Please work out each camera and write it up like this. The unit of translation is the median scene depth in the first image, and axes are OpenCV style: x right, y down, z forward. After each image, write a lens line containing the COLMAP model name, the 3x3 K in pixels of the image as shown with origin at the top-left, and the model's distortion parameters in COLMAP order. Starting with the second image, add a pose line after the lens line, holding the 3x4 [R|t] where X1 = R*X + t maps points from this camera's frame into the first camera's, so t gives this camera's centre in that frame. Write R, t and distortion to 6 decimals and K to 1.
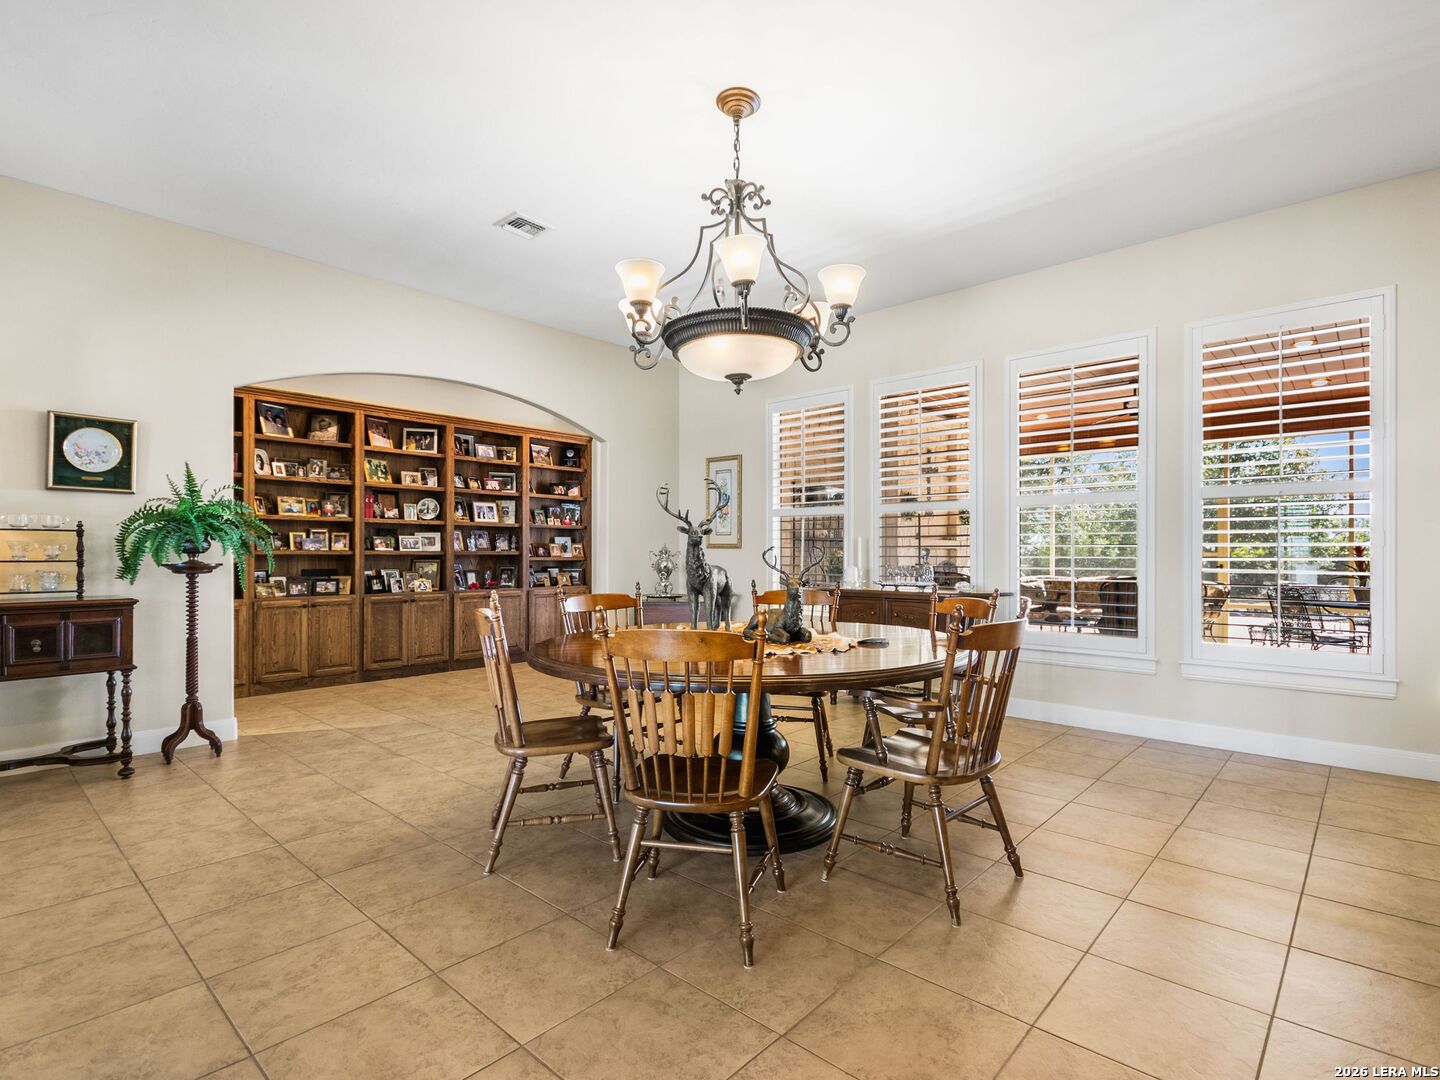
lens RADIAL K [[725.2, 0, 744.9], [0, 725.2, 551.3], [0, 0, 1]] dist [-0.003577, -0.000447]
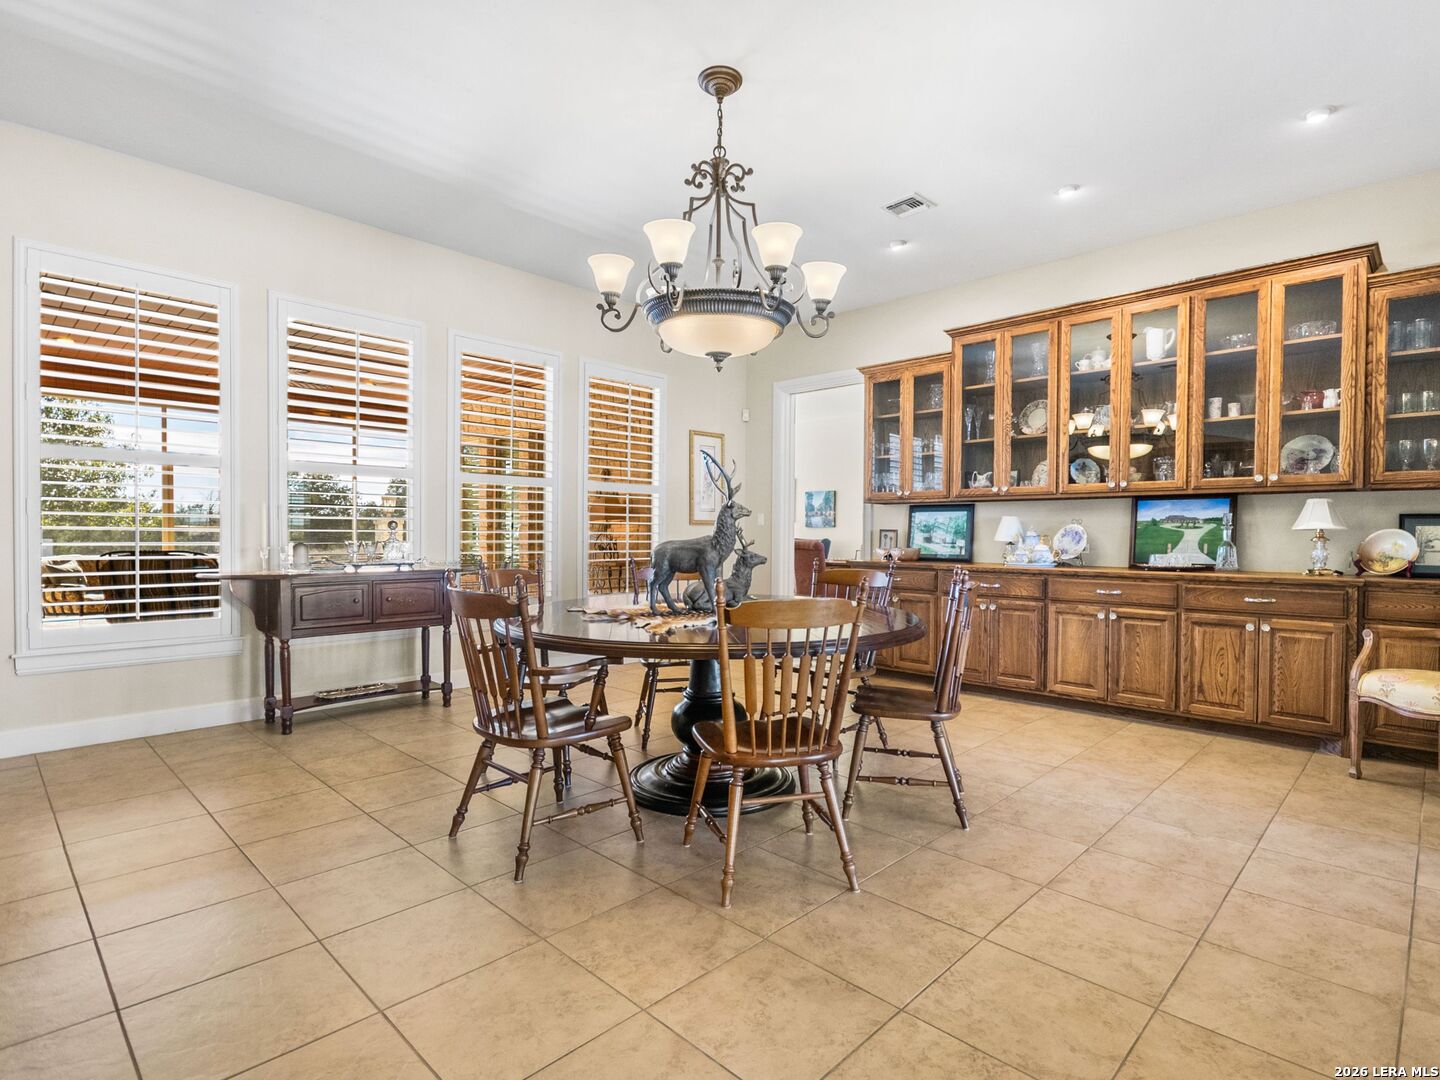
lens RADIAL K [[747.3, 0, 720.0], [0, 747.3, 540.0], [0, 0, 1]] dist [0.000927, 0.000727]
pose [[0.041958, -0.012771, 0.999038, -1.107568], [-0.013615, 0.999818, 0.013353, 0.006612], [-0.999027, -0.014162, 0.041776, 0.990380]]
